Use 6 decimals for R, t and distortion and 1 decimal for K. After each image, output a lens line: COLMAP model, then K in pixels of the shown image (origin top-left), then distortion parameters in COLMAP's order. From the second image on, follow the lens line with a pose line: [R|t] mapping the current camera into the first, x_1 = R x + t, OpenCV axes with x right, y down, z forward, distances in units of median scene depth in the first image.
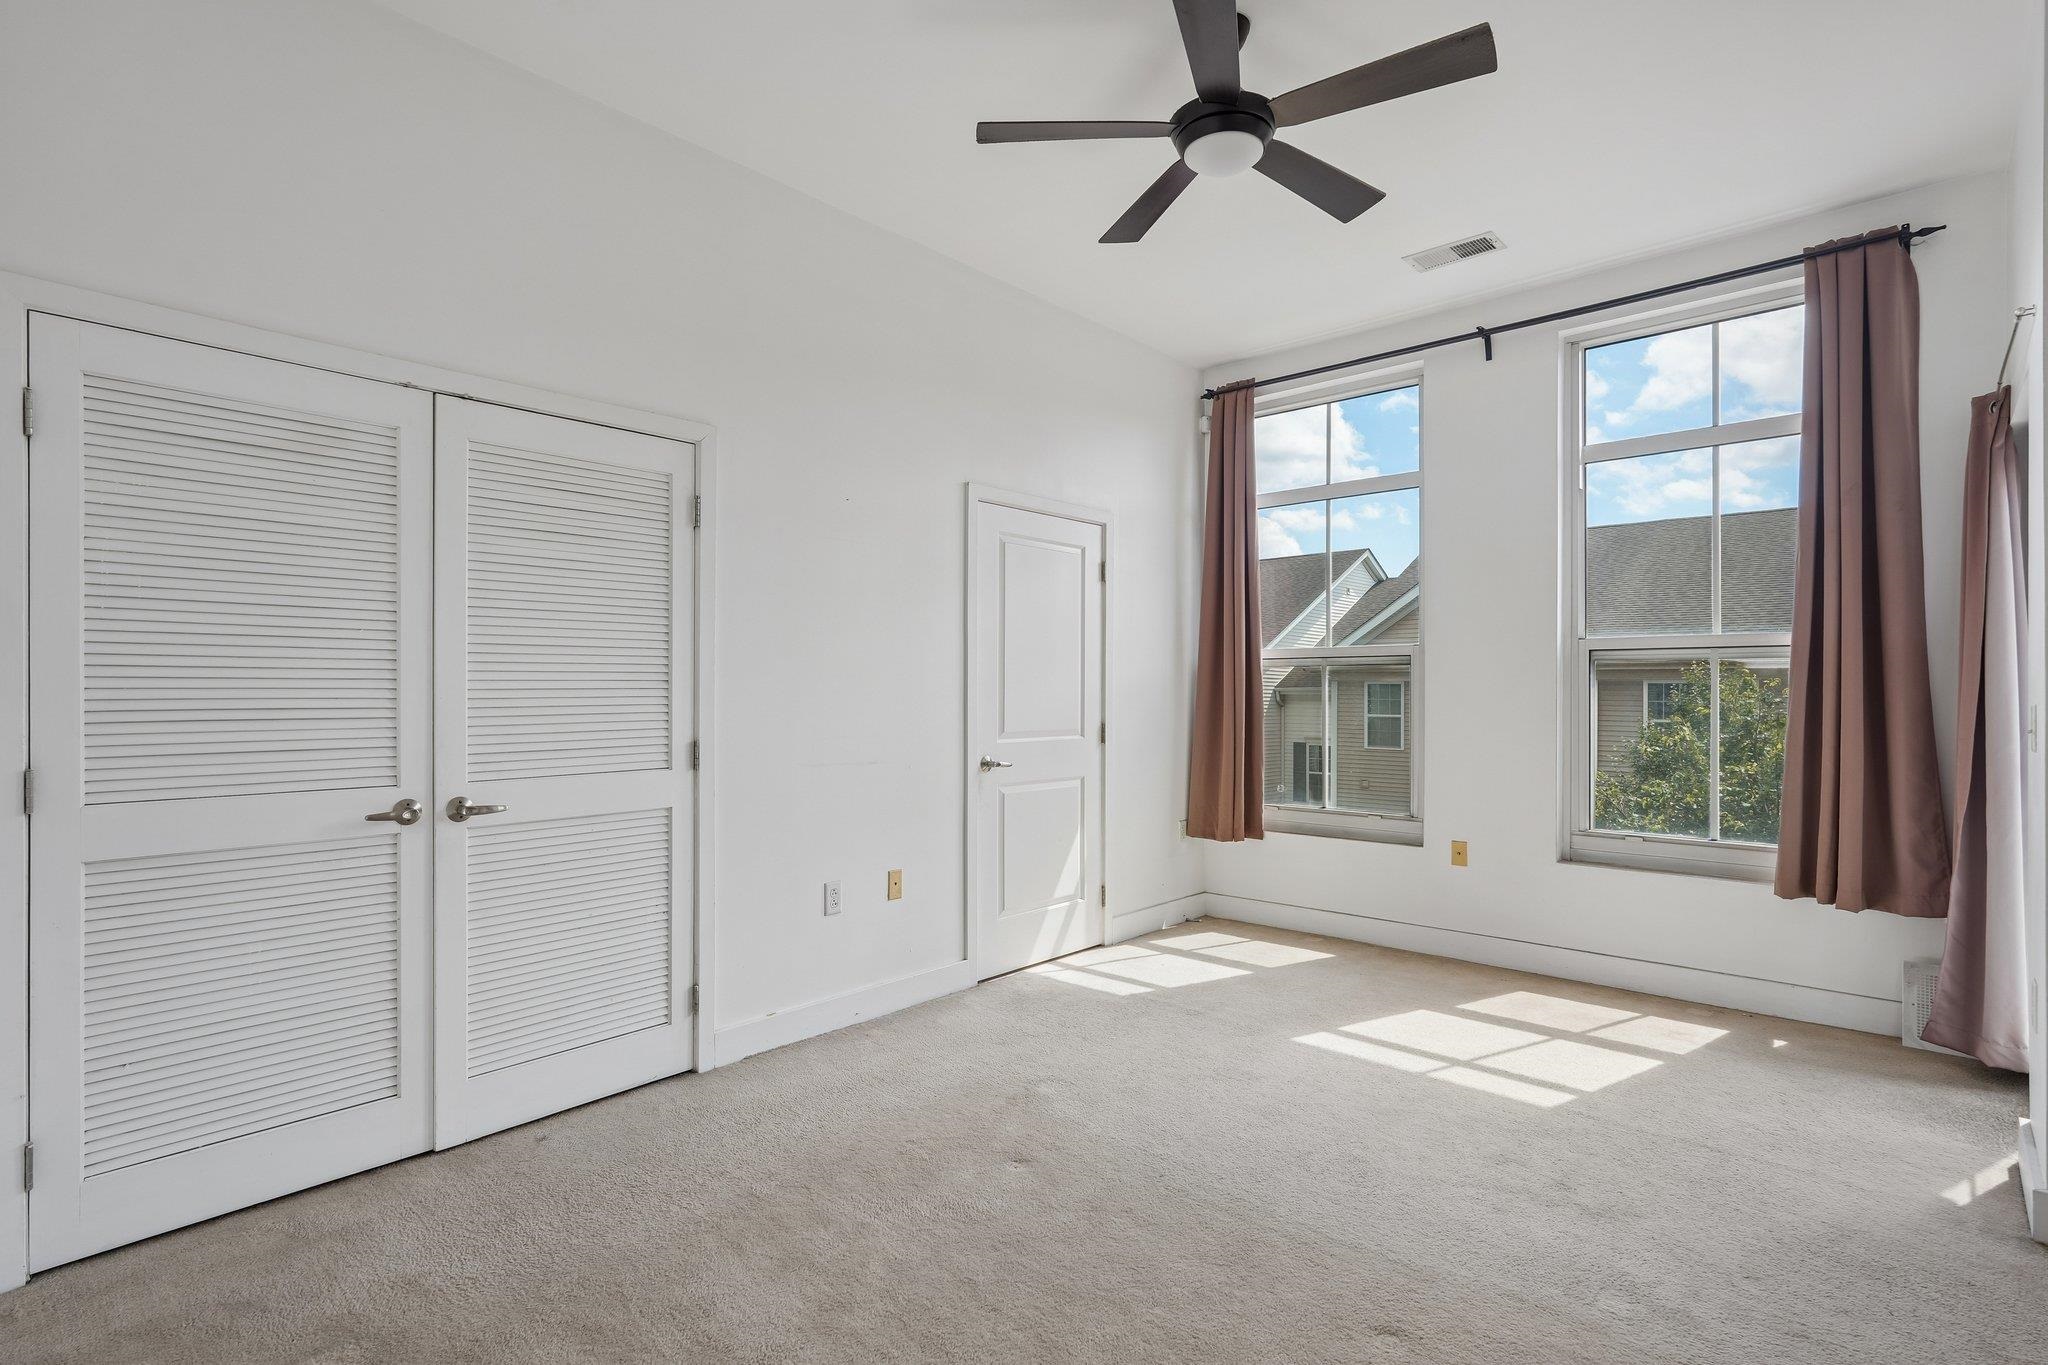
lens RADIAL K [[977.4, 0, 1012.8], [0, 977.4, 688.0], [0, 0, 1]] dist [0.000860, 0.001724]
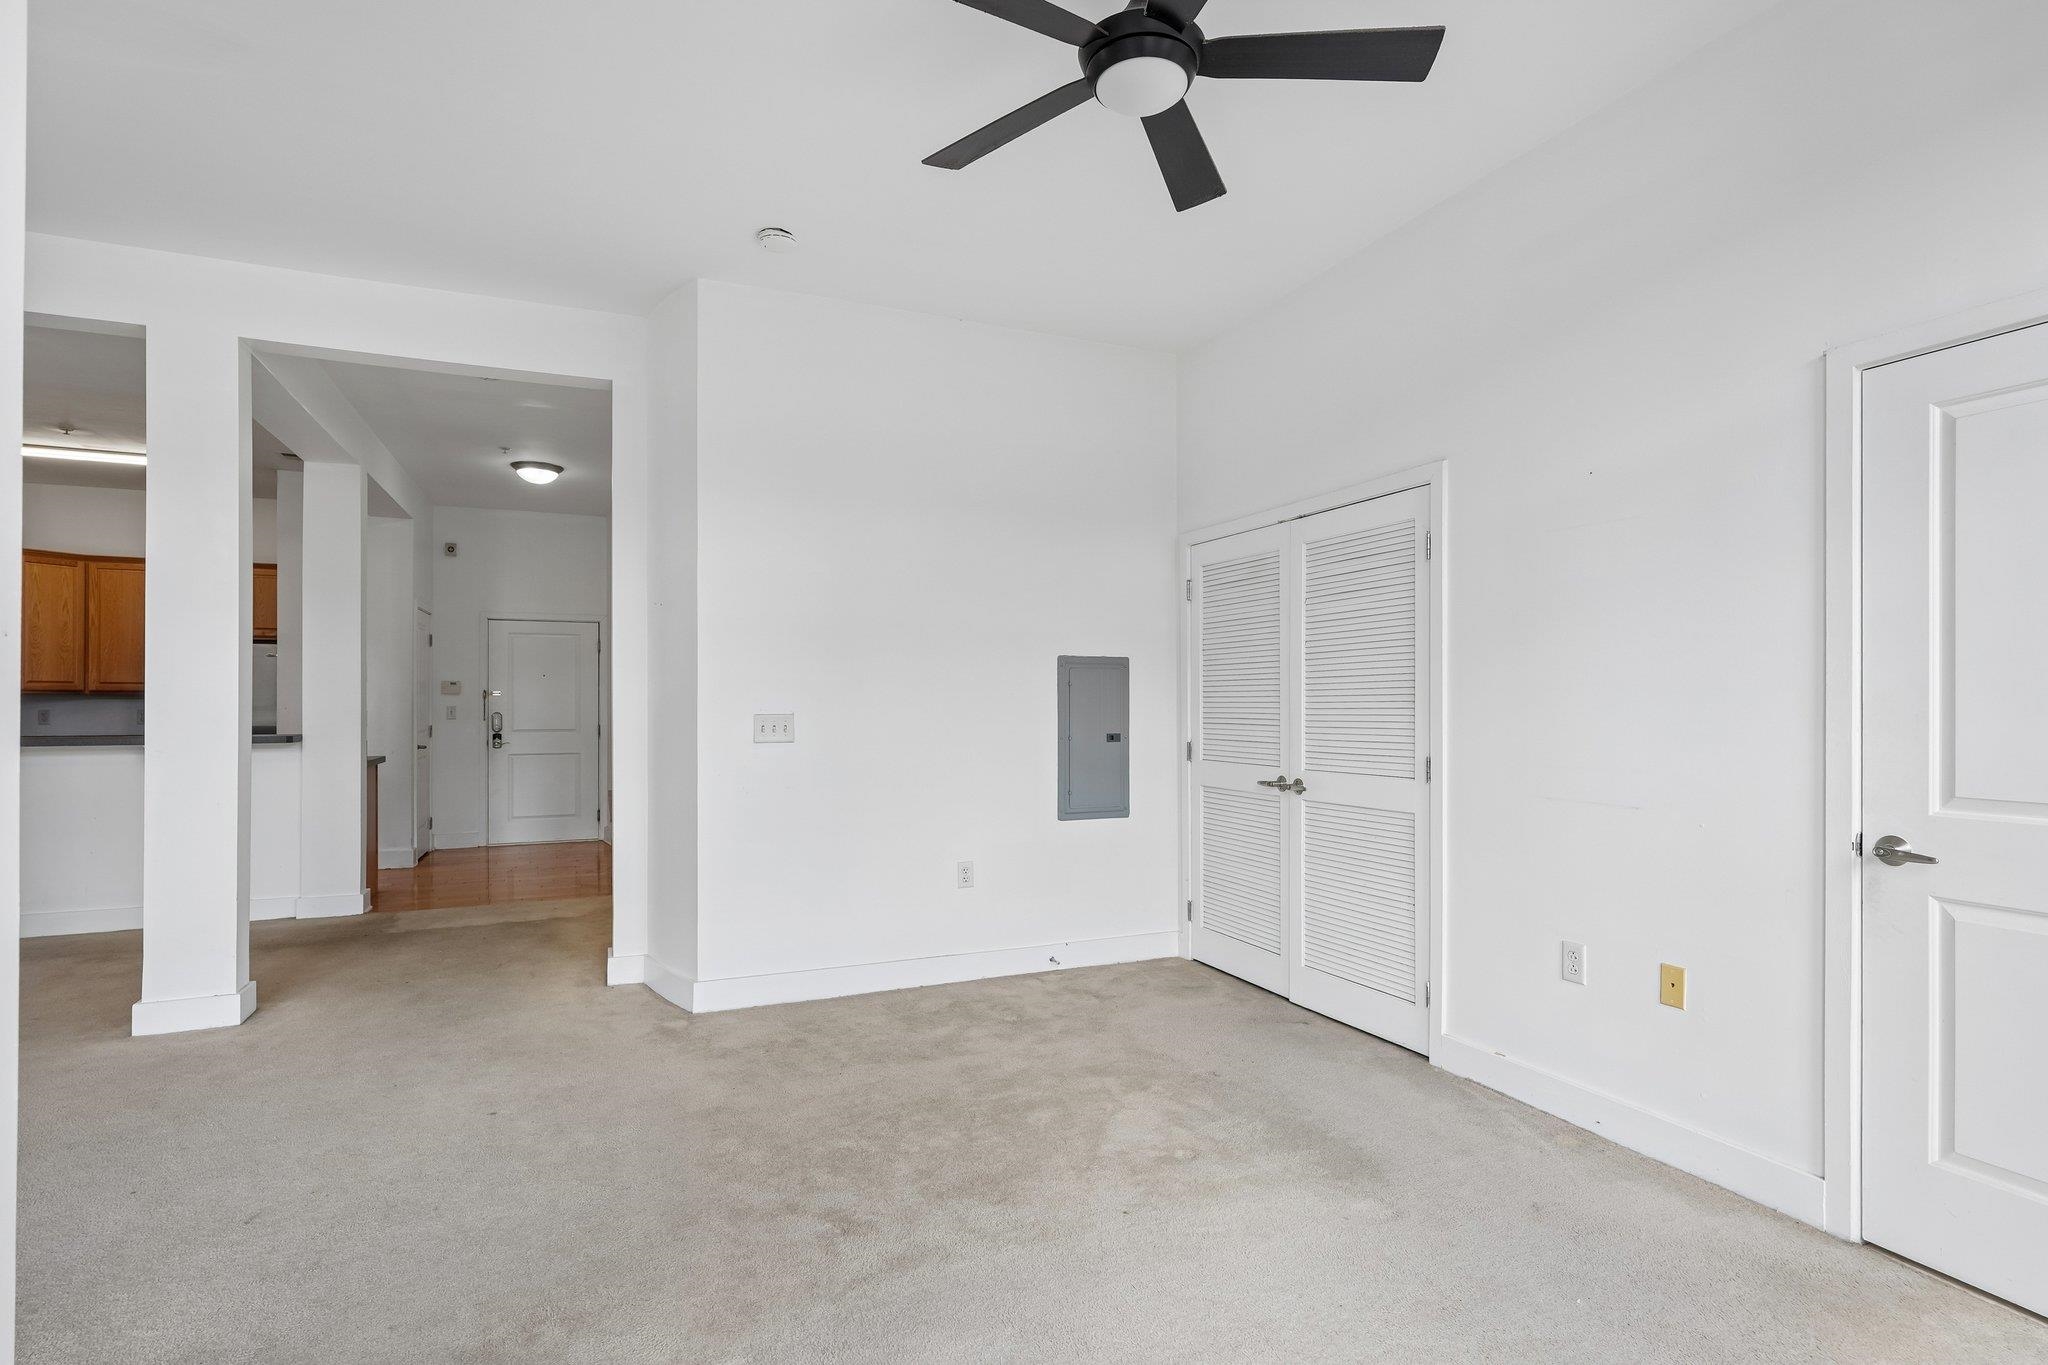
lens RADIAL K [[994.1, 0, 1020.6], [0, 994.1, 701.7], [0, 0, 1]] dist [-0.001038, 0.000984]
pose [[-0.401332, -0.002524, -0.915929, 0.870149], [0.001745, 0.999992, -0.003520, -0.003540], [0.915931, -0.003011, -0.401324, 1.026756]]
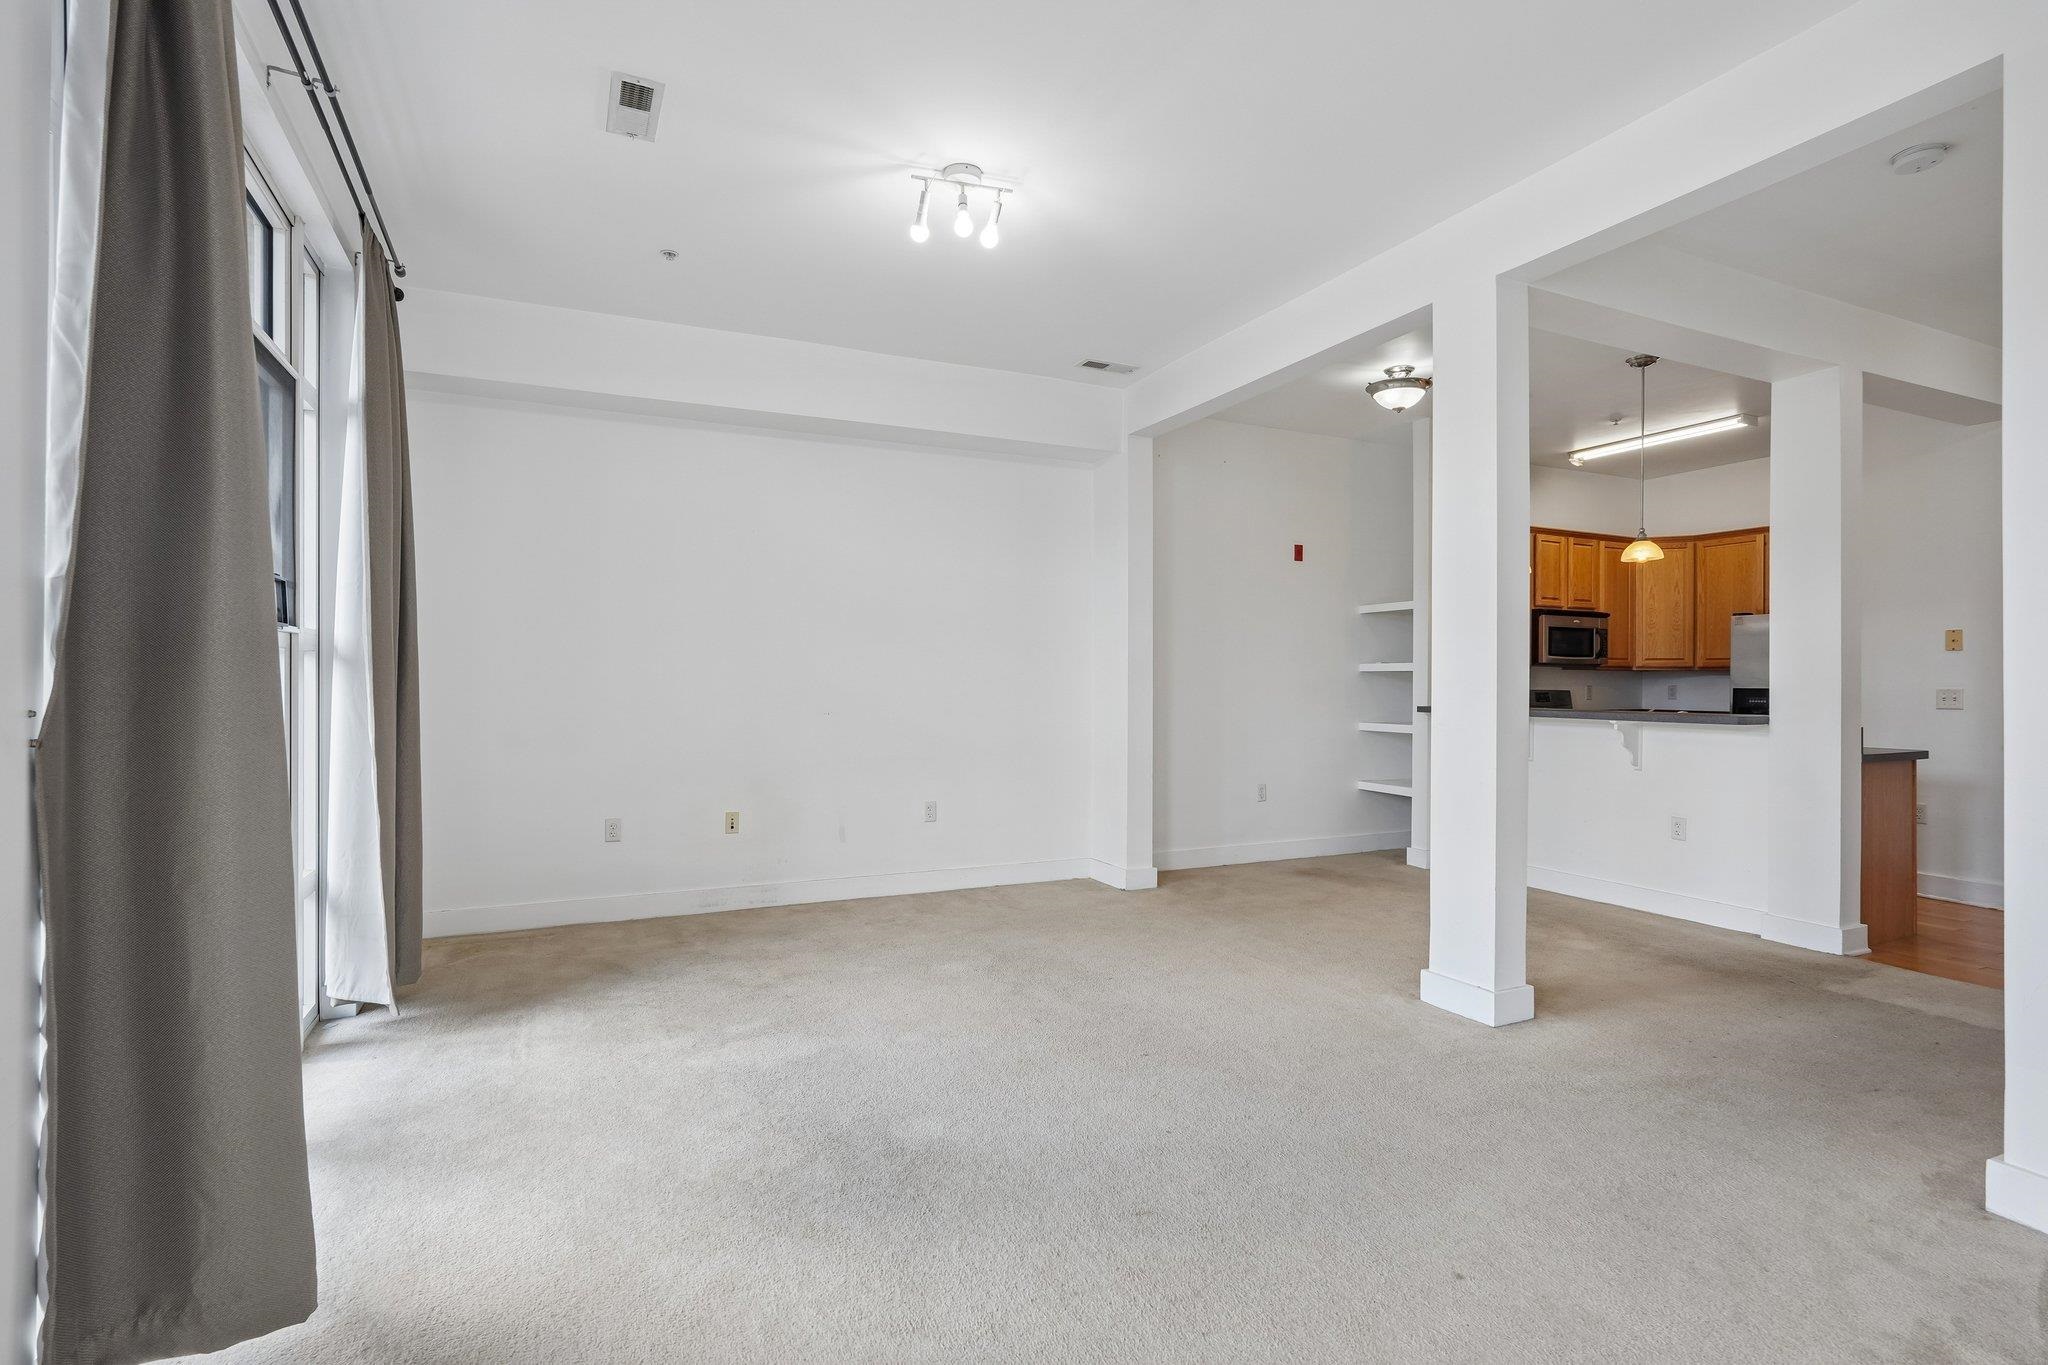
lens RADIAL K [[979.3, 0, 1022.8], [0, 979.3, 678.1], [0, 0, 1]] dist [-0.005362, 0.000892]
pose [[-0.928206, -0.003267, 0.372054, 0.208233], [-0.005081, 0.999980, -0.003896, 0.002902], [-0.372033, -0.005507, -0.928203, 0.868445]]
